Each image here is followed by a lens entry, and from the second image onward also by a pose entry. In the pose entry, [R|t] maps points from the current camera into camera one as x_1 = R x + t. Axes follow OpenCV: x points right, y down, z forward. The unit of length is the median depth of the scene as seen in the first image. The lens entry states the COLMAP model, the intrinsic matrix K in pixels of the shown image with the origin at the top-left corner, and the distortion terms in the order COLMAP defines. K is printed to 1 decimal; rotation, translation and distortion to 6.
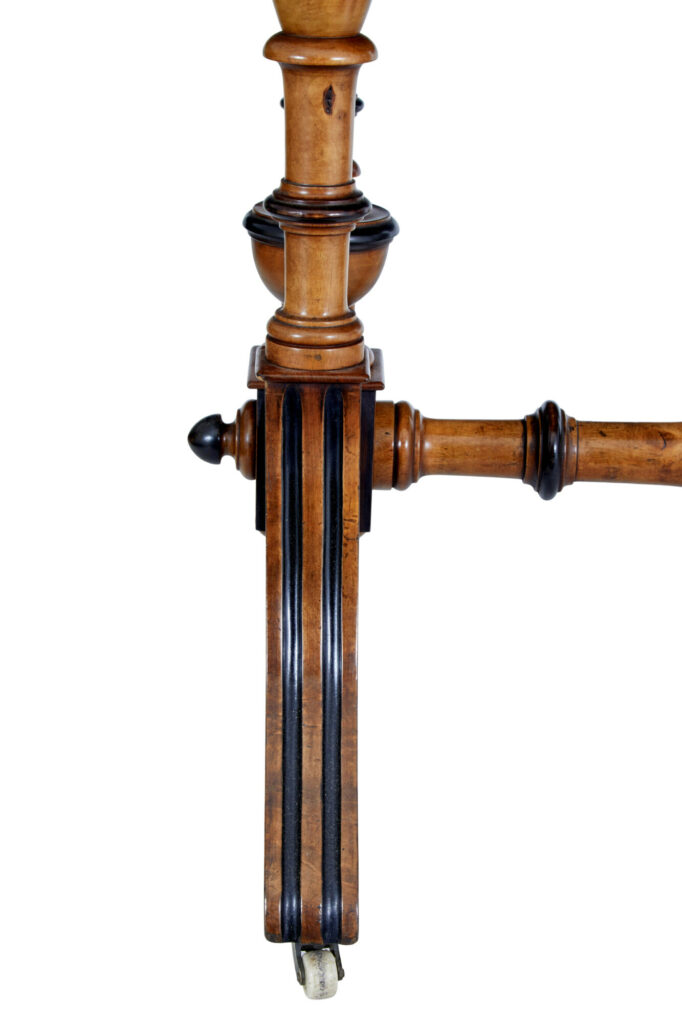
lens RADIAL K [[2666.5, 0, 341.0], [0, 2666.5, 512.0], [0, 0, 1]] dist [-0.078821, -0.473044]
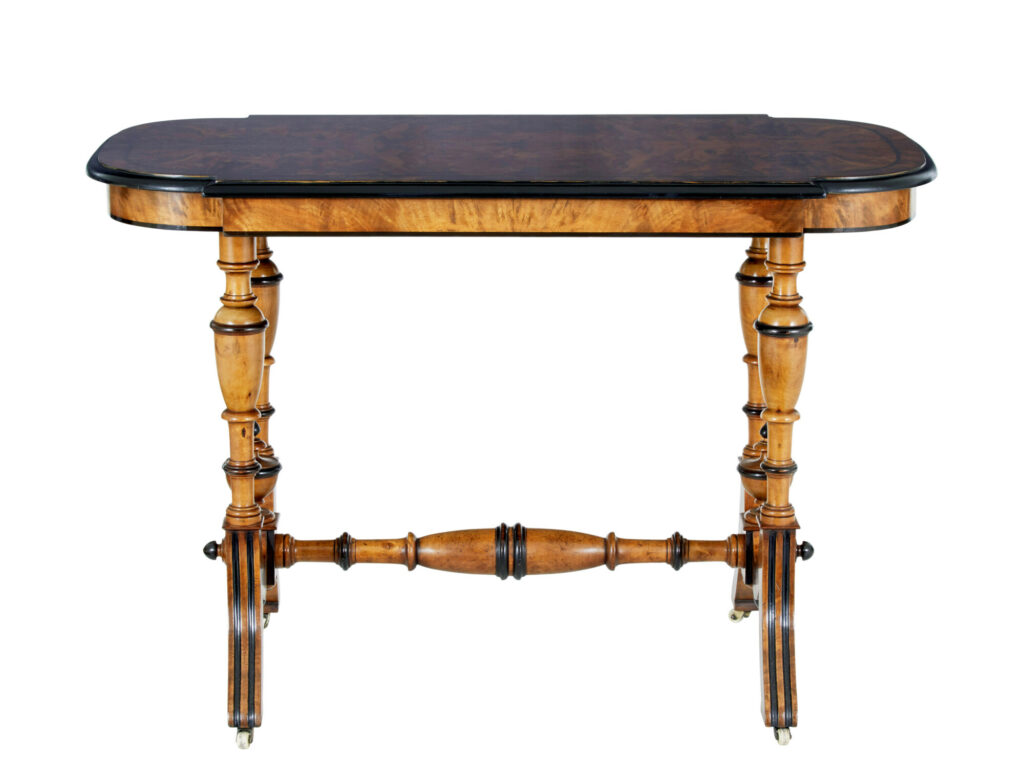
lens RADIAL K [[2764.7, 0, 512.0], [0, 2764.7, 392.0], [0, 0, 1]] dist [0.090484, 0.492055]
pose [[0.999401, -0.025069, 0.023865, 0.186310], [0.026869, 0.996566, -0.078326, 0.038590], [-0.021820, 0.078920, 0.996642, -1.737485]]
